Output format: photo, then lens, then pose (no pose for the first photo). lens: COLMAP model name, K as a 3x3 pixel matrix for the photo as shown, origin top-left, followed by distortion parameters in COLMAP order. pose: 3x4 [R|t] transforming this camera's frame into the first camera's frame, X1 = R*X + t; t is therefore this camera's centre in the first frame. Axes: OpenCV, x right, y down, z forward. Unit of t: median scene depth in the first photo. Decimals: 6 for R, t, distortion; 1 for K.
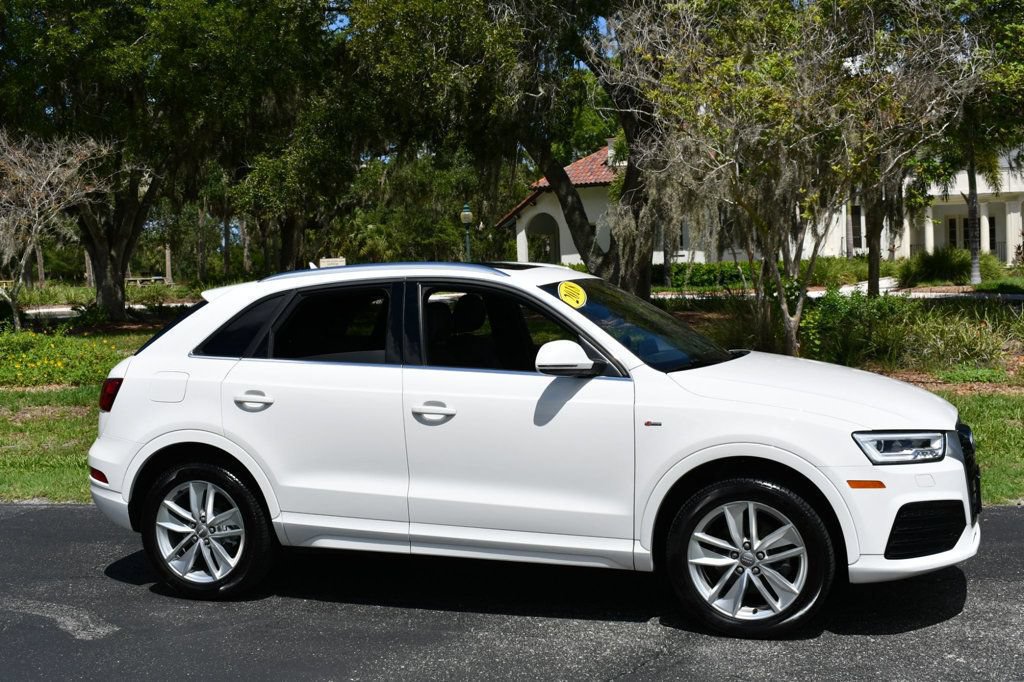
lens RADIAL K [[1671.2, 0, 512.0], [0, 1671.2, 341.0], [0, 0, 1]] dist [-0.056129, 0.021984]
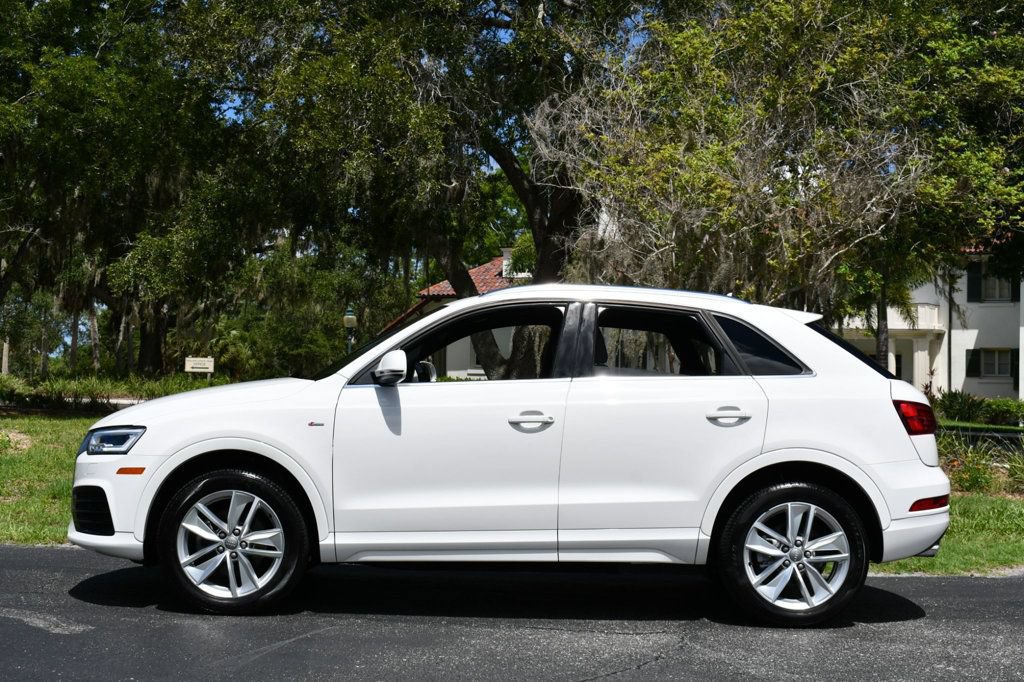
lens RADIAL K [[1924.6, 0, 512.6], [0, 1924.6, 337.5], [0, 0, 1]] dist [-0.014793, -0.050290]
pose [[0.991620, 0.059992, 0.114413, -0.066006], [-0.046561, 0.992081, -0.116646, 0.061943], [-0.120505, 0.110342, 0.986561, -0.074647]]
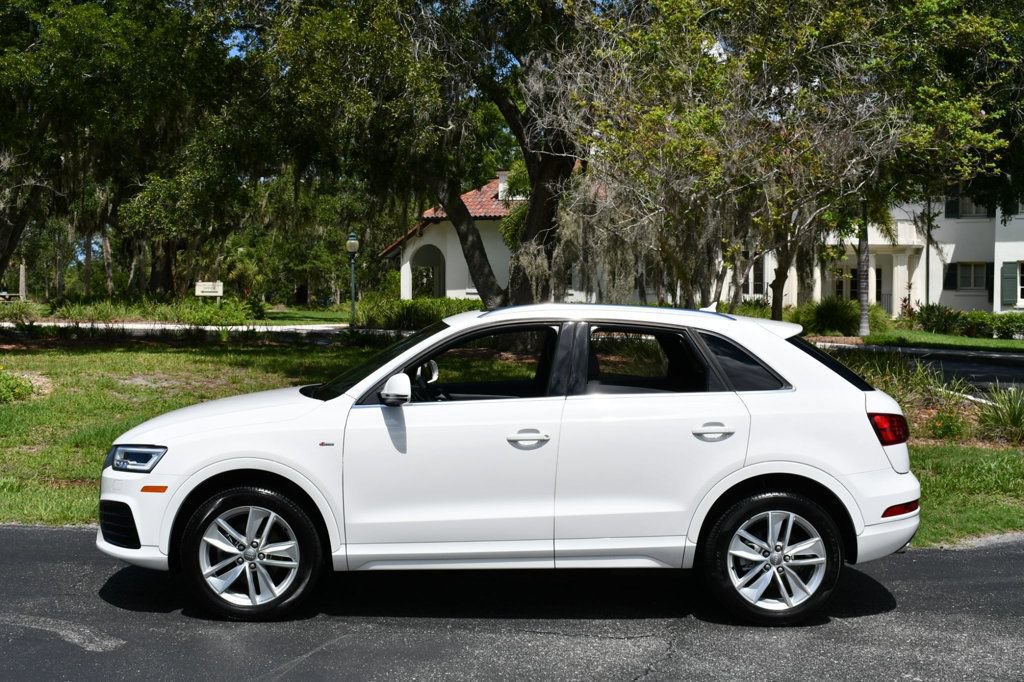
lens RADIAL K [[1873.1, 0, 520.2], [0, 1873.1, 342.8], [0, 0, 1]] dist [-0.044252, 0.077236]
pose [[0.991399, 0.038196, 0.125179, -0.071731], [-0.036034, 0.999160, -0.019493, -0.000311], [-0.125818, 0.014814, 0.991943, -0.097386]]
